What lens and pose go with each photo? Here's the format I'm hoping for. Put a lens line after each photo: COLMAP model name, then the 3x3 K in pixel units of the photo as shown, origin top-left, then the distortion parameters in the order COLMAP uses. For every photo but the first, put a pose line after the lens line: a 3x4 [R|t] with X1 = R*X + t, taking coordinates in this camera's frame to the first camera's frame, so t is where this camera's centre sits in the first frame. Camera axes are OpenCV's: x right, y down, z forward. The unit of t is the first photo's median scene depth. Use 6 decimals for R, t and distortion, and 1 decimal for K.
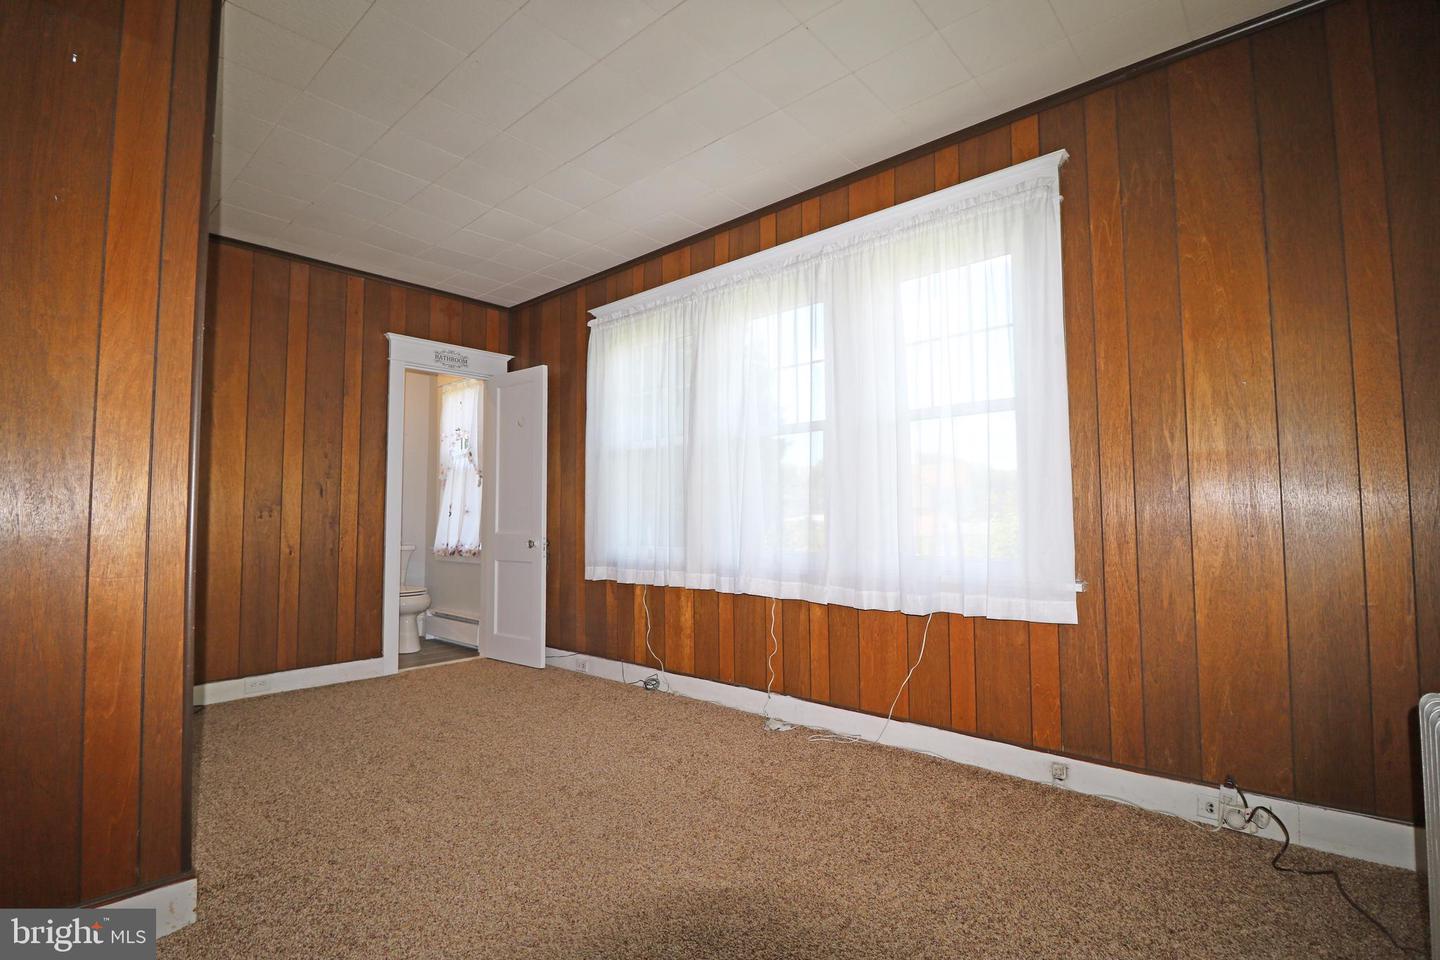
lens RADIAL K [[663.9, 0, 720.0], [0, 663.9, 480.0], [0, 0, 1]] dist [0.004029, -0.015585]
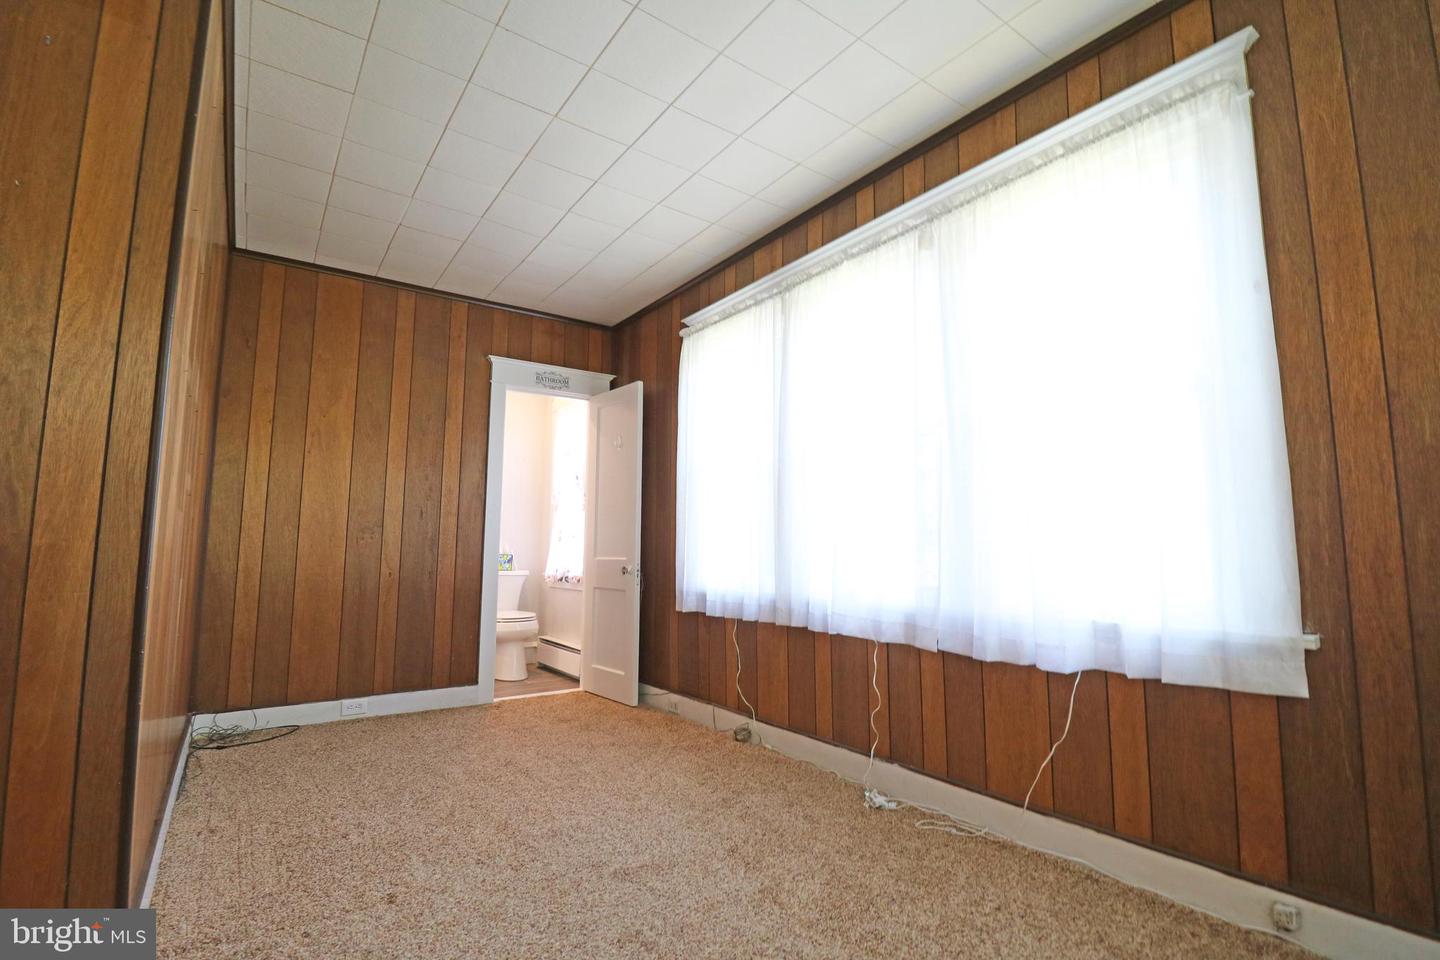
lens RADIAL K [[662.4, 0, 723.4], [0, 662.4, 475.4], [0, 0, 1]] dist [-0.000431, -0.012245]
pose [[0.975621, -0.014853, -0.218958, 0.083901], [0.002780, 0.998463, -0.055346, 0.021075], [0.219444, 0.053388, 0.974163, 0.163360]]
